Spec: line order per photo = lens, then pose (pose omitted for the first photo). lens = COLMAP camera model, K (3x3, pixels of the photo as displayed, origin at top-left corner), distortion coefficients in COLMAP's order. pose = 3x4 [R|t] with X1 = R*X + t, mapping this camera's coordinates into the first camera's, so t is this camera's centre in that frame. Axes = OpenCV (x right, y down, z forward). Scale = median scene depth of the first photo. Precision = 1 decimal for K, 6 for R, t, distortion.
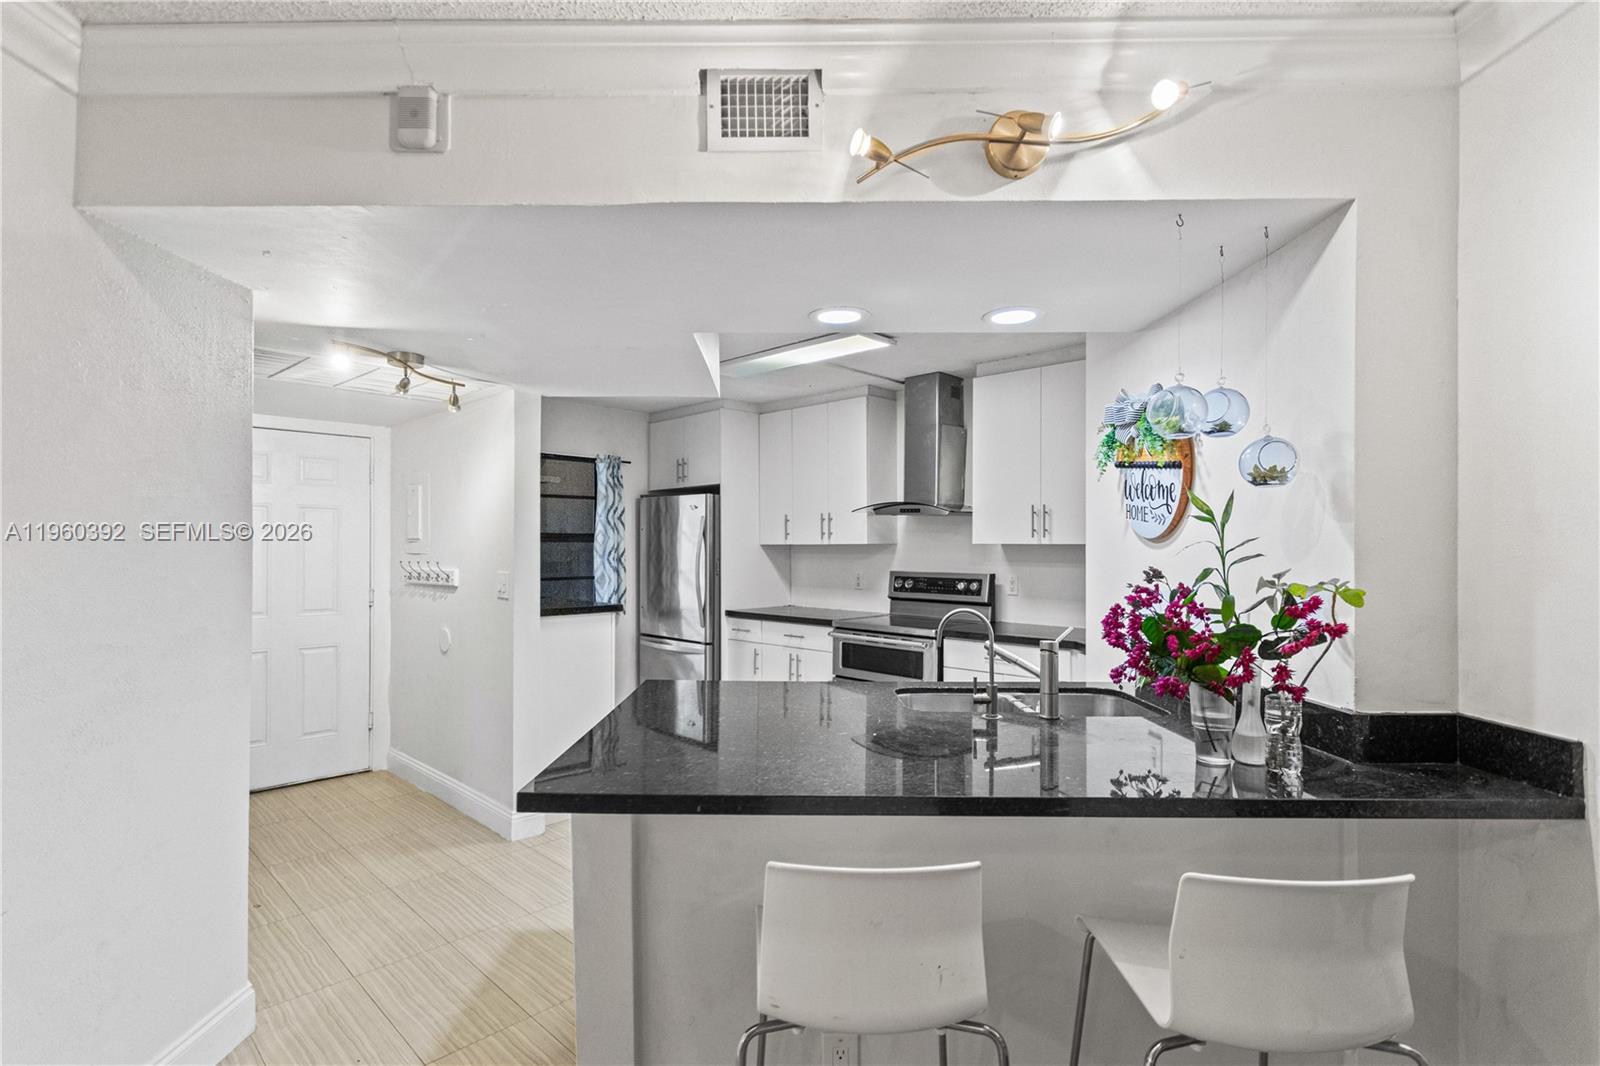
lens RADIAL K [[780.0, 0, 793.8], [0, 780.0, 538.9], [0, 0, 1]] dist [0.001173, 0.000213]
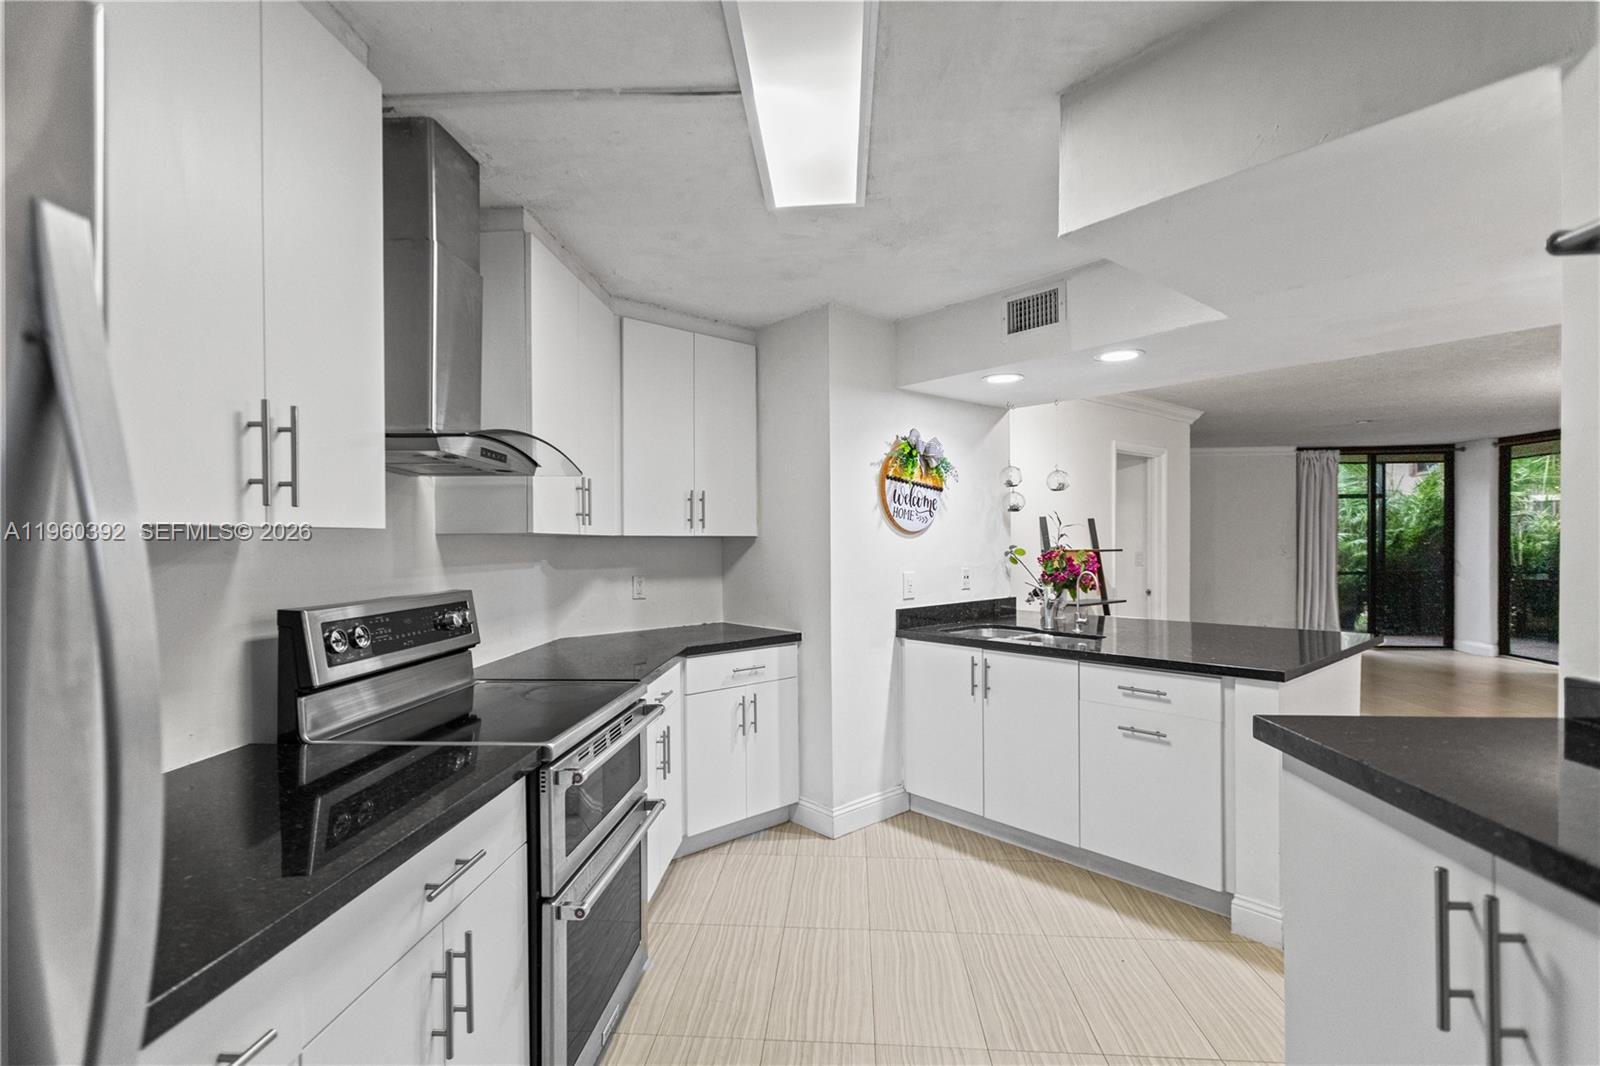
lens RADIAL K [[753.9, 0, 801.7], [0, 753.9, 549.8], [0, 0, 1]] dist [0.000510, 0.000250]
pose [[-0.656777, -0.004062, 0.754074, -0.283098], [0.000989, 0.999980, 0.006248, 0.014414], [-0.754084, 0.004849, -0.656760, 1.145961]]
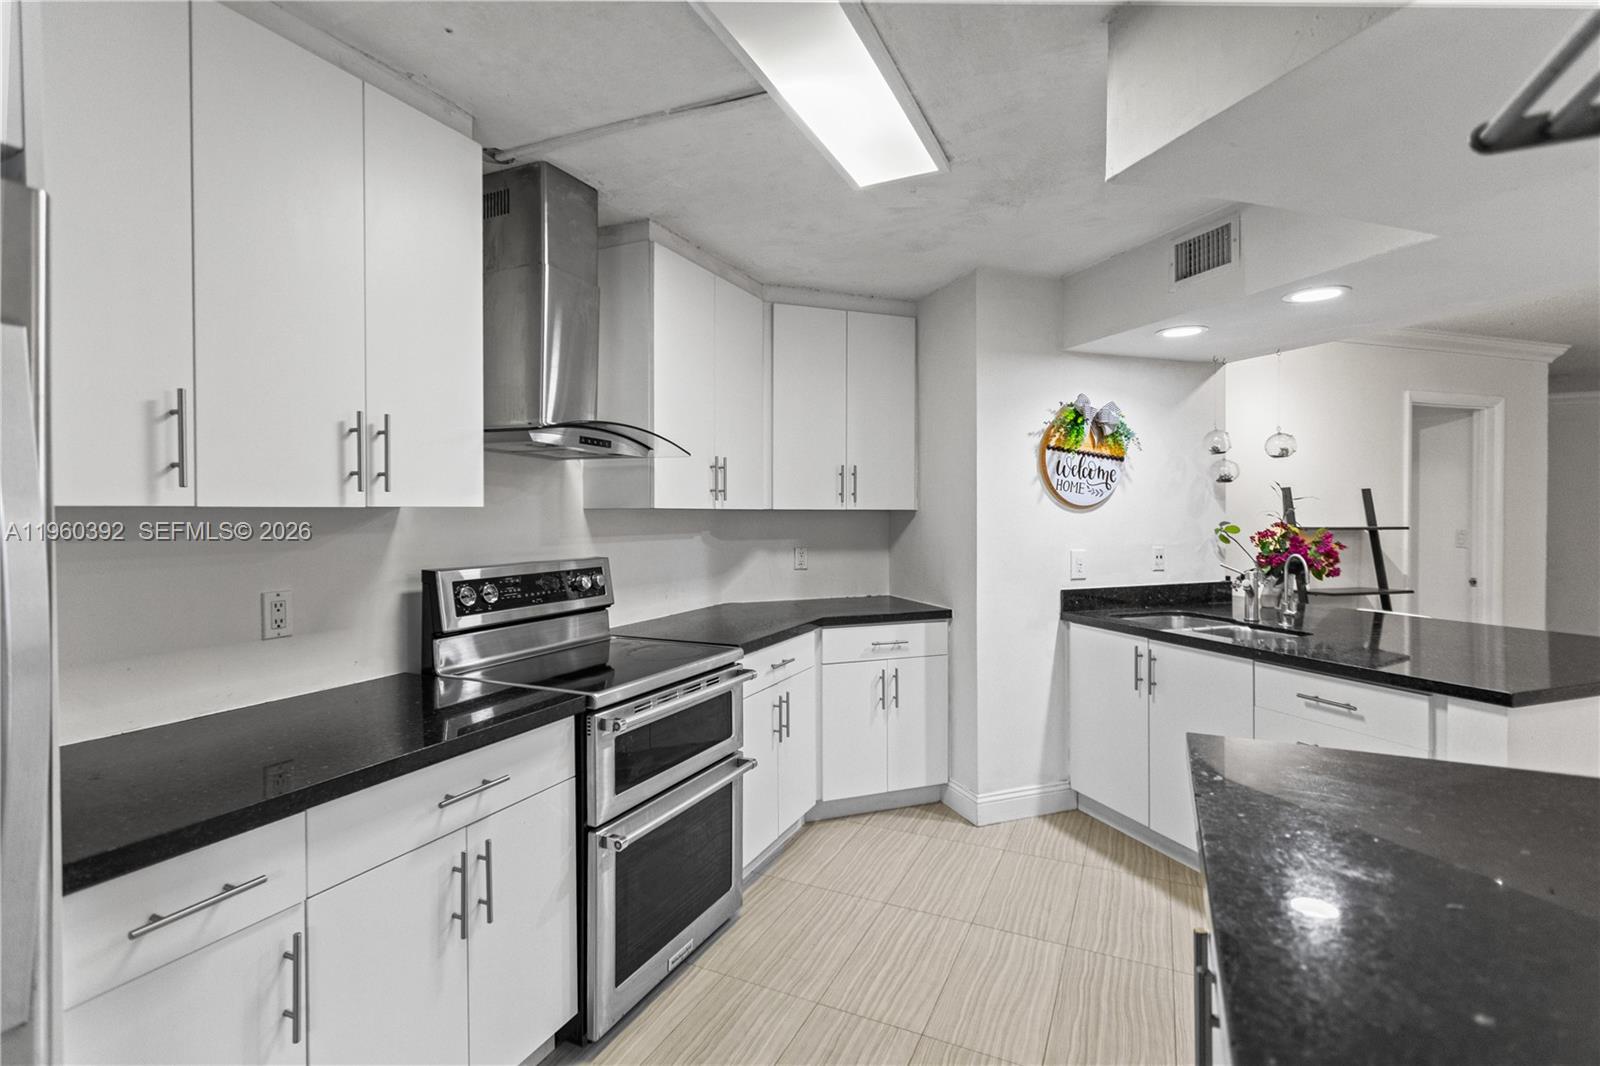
lens RADIAL K [[762.0, 0, 797.8], [0, 762.0, 520.9], [0, 0, 1]] dist [0.000482, 0.000264]
pose [[-0.337233, -0.011059, 0.941356, -0.360783], [-0.005875, 0.999936, 0.009643, 0.009384], [-0.941403, -0.002279, -0.337277, 1.041698]]
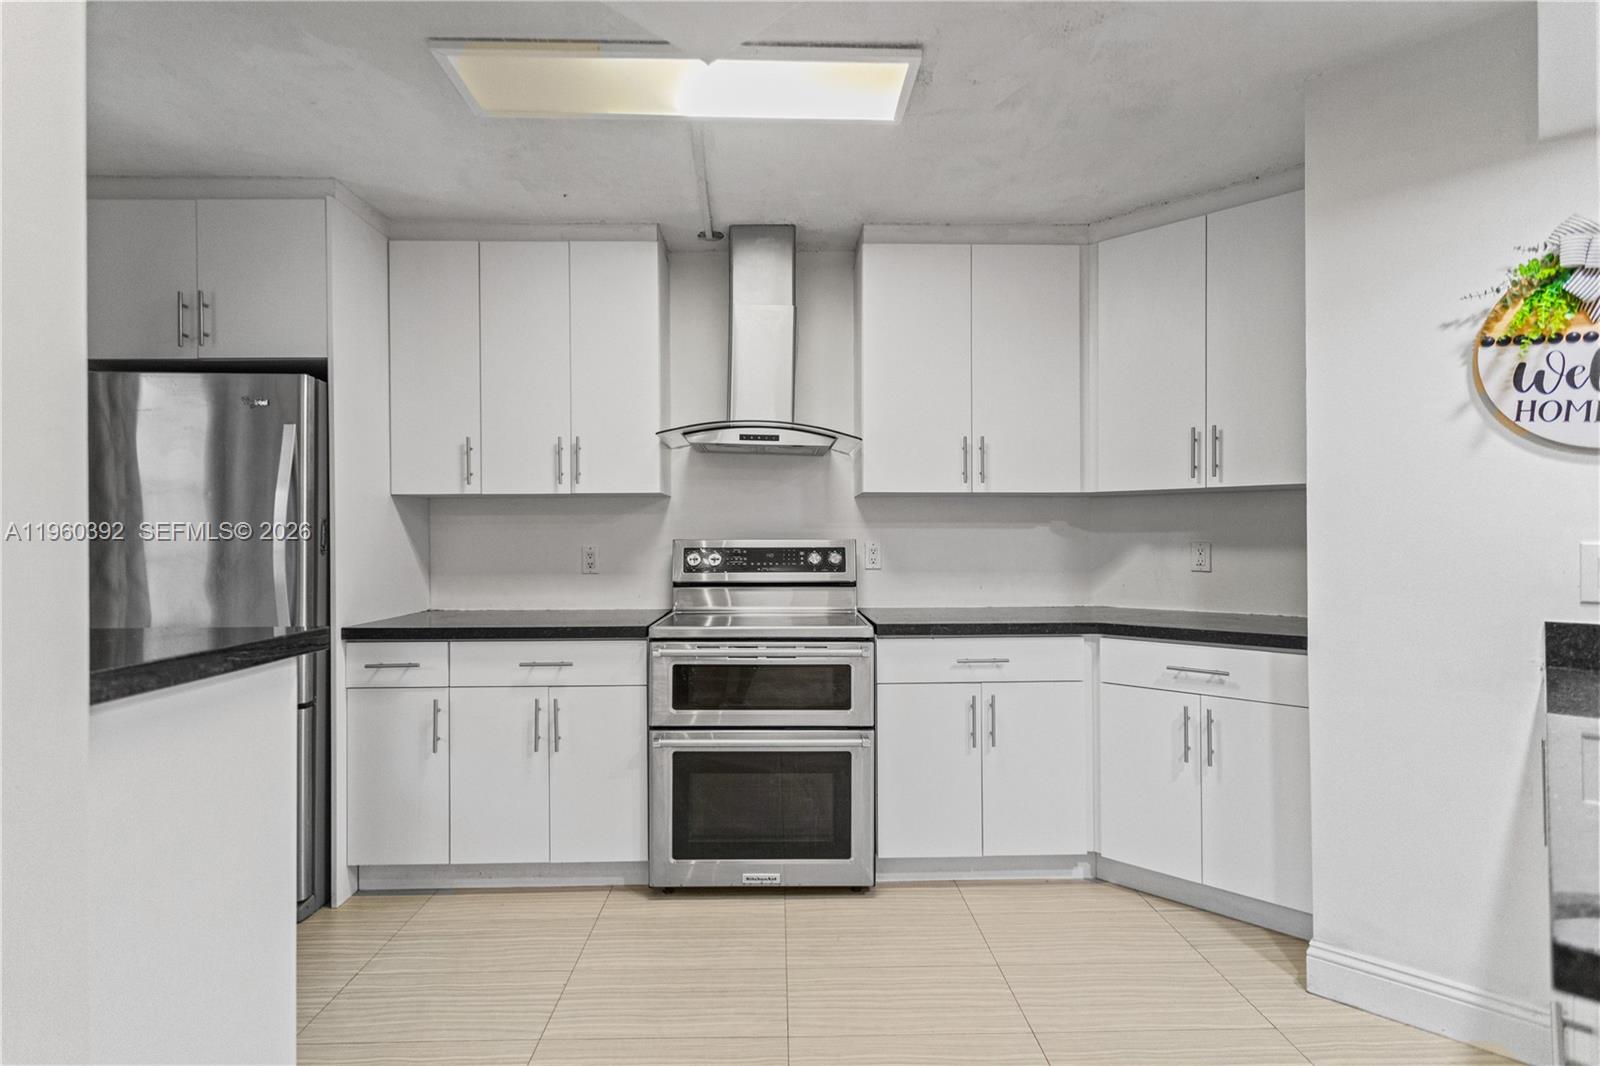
lens RADIAL K [[780.0, 0, 793.8], [0, 780.0, 538.9], [0, 0, 1]] dist [0.001173, 0.000213]
pose [[0.695156, -0.002591, 0.718854, -0.274334], [-0.000893, 0.999990, 0.004468, 0.040775], [-0.718858, -0.003748, 0.695146, 0.551883]]
